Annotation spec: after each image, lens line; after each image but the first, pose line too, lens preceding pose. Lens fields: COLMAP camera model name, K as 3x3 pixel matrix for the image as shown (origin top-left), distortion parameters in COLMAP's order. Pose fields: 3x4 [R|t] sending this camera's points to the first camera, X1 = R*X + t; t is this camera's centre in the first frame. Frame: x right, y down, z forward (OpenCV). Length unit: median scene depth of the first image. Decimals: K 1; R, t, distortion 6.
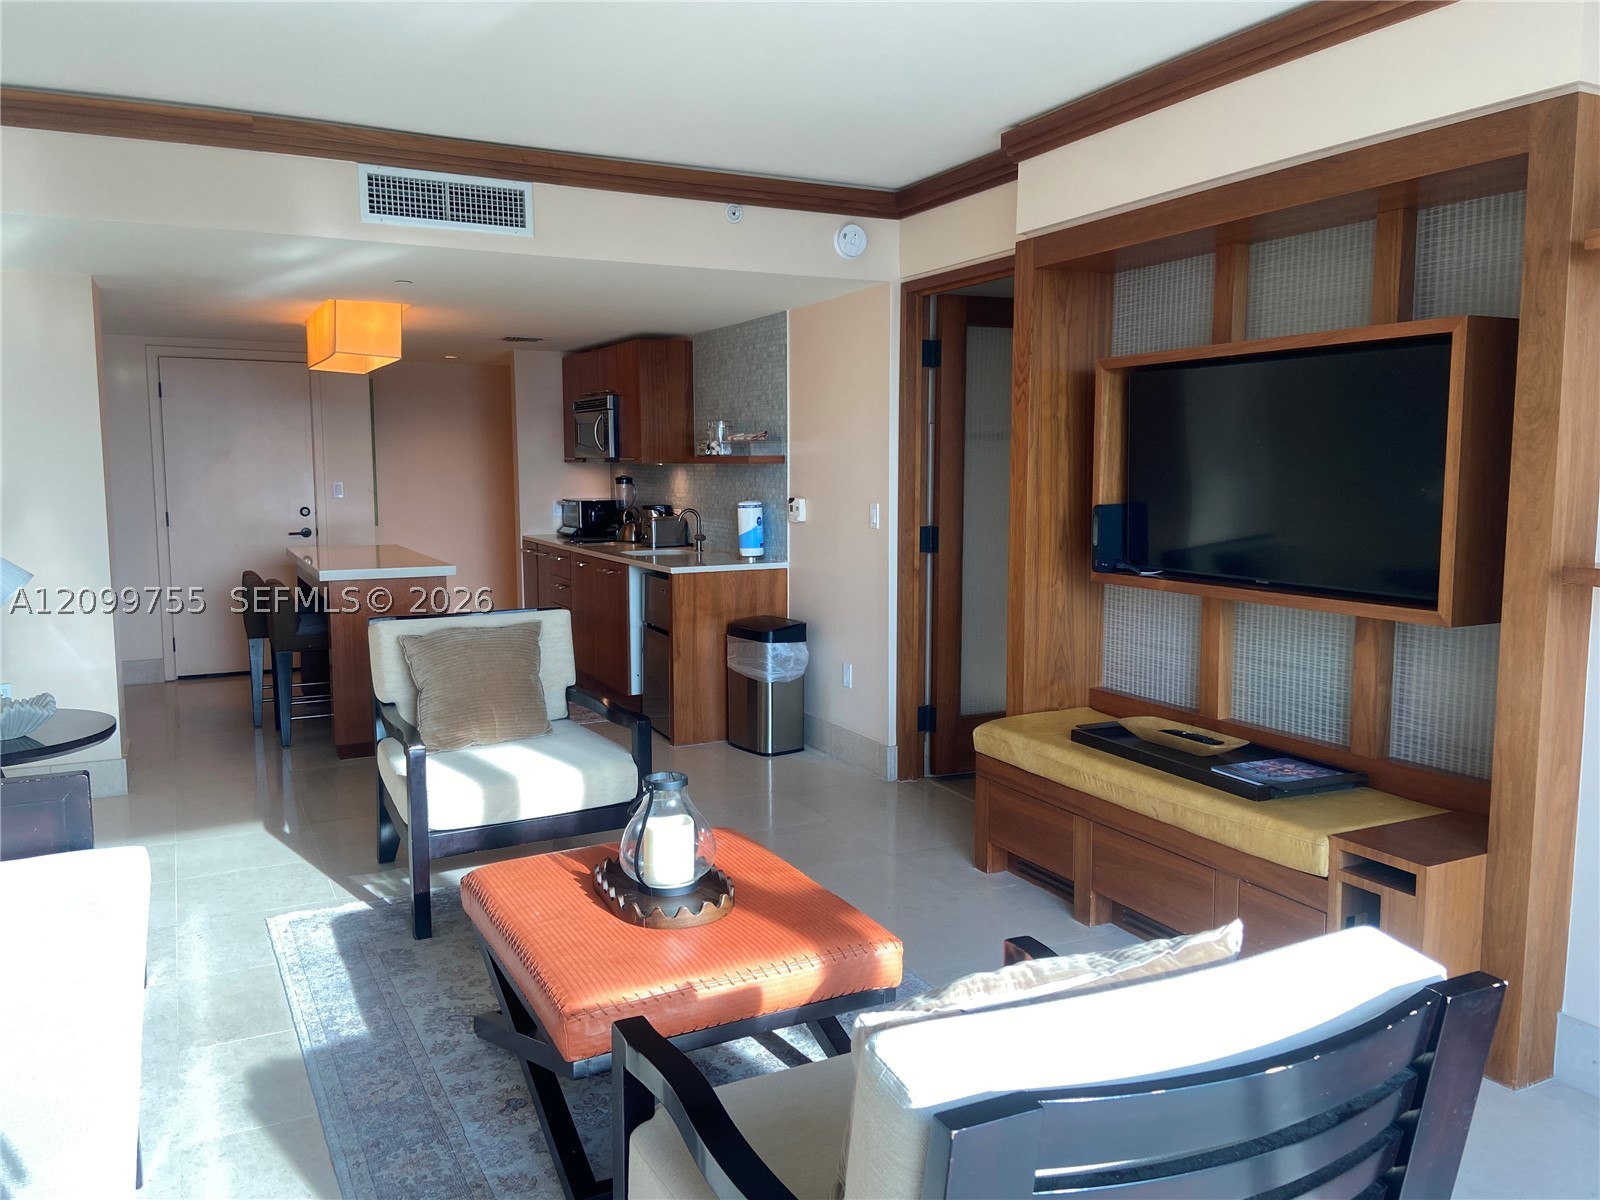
lens RADIAL K [[1212.6, 0, 790.7], [0, 1212.6, 594.2], [0, 0, 1]] dist [0.107805, -0.133650]
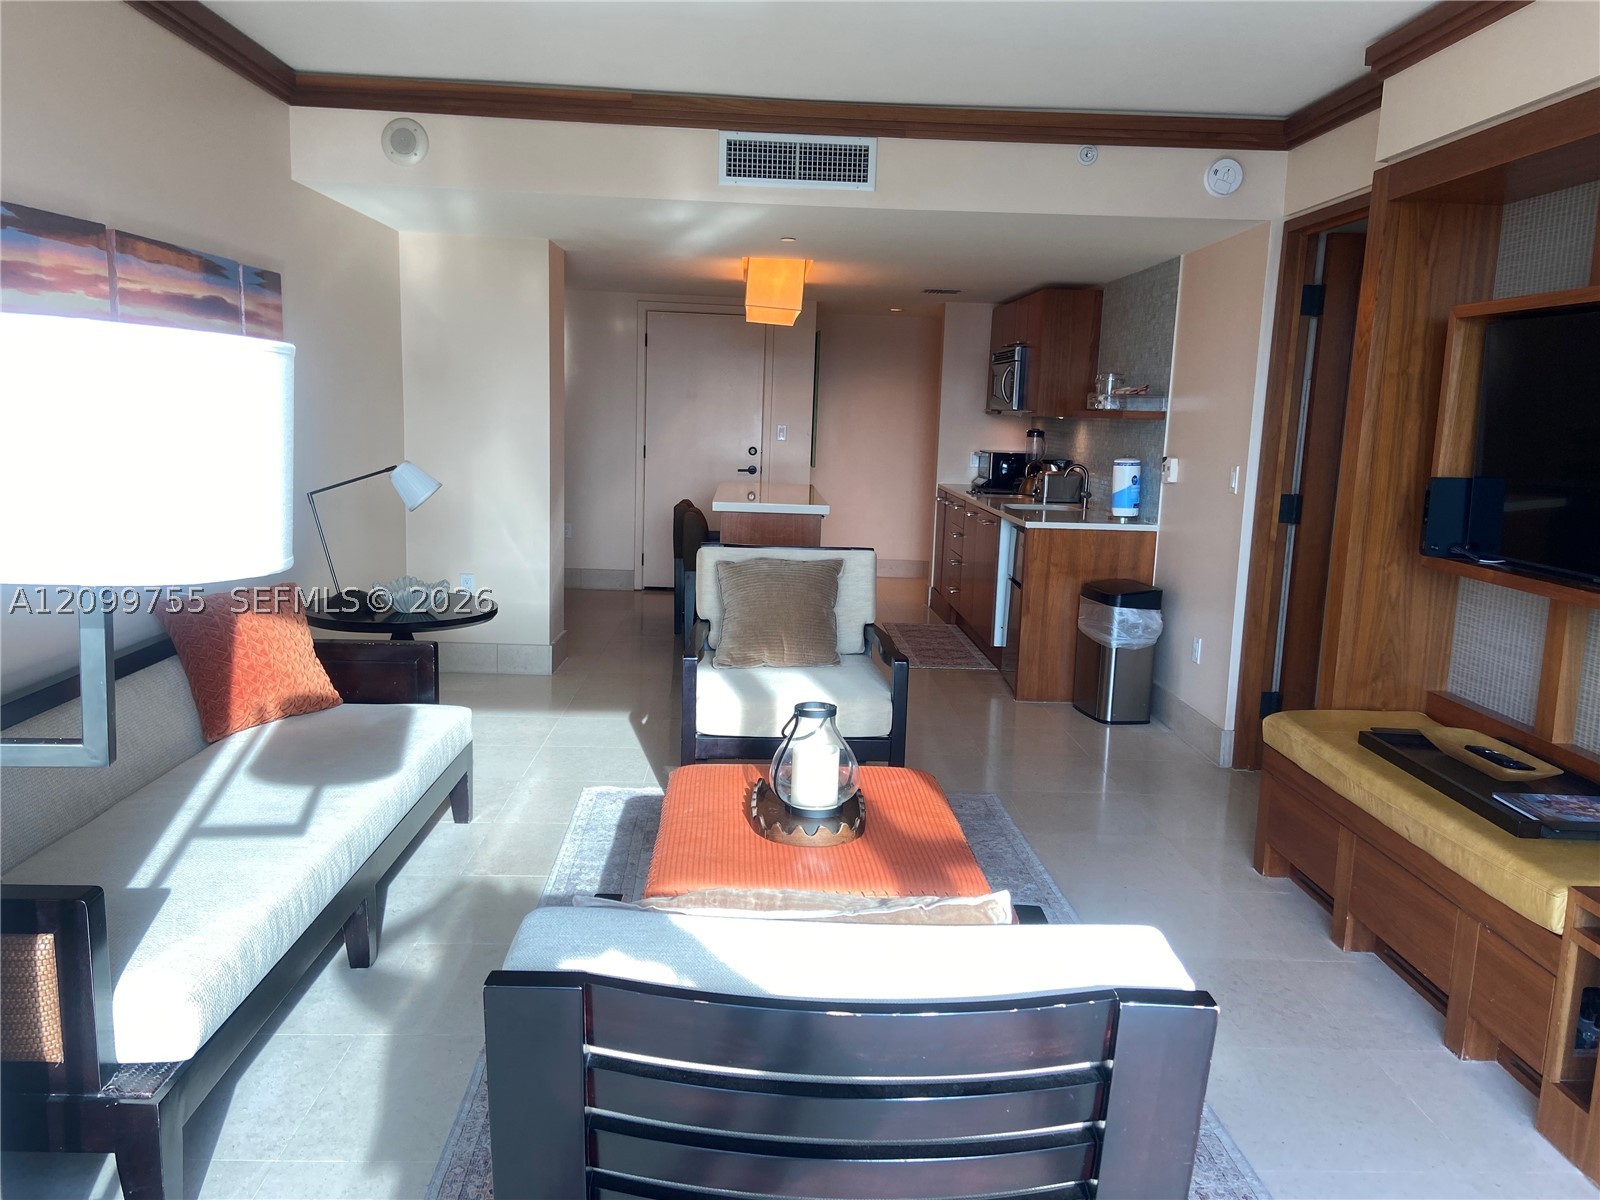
lens RADIAL K [[1212.6, 0, 797.3], [0, 1212.6, 596.8], [0, 0, 1]] dist [0.107805, -0.133650]
pose [[0.906103, 0.098208, -0.411499, 0.197809], [-0.082427, 0.995024, 0.055971, -0.001361], [0.414949, -0.016797, 0.909690, 0.022189]]
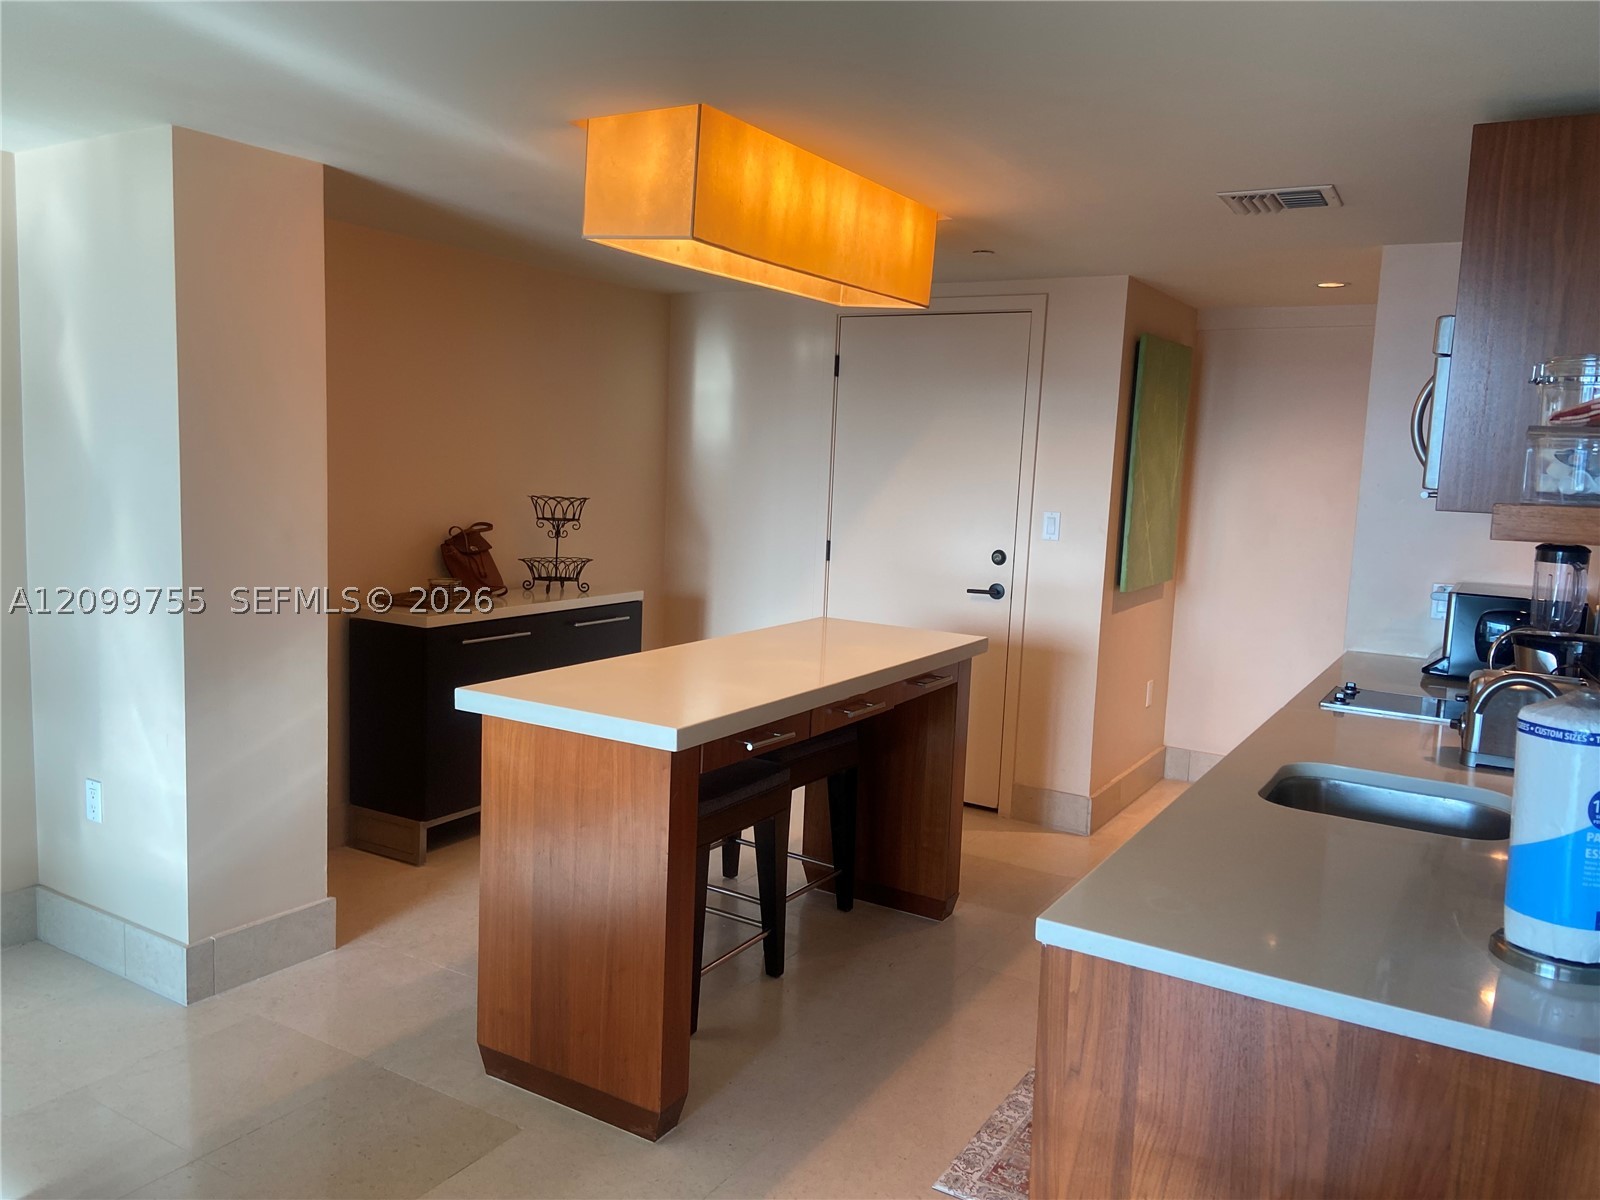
lens RADIAL K [[1212.6, 0, 787.1], [0, 1212.6, 604.8], [0, 0, 1]] dist [0.107805, -0.133650]
pose [[0.515425, 0.129816, -0.847045, 0.111634], [-0.134490, 0.988464, 0.069653, -0.131448], [0.846315, 0.078018, 0.526938, 1.096763]]
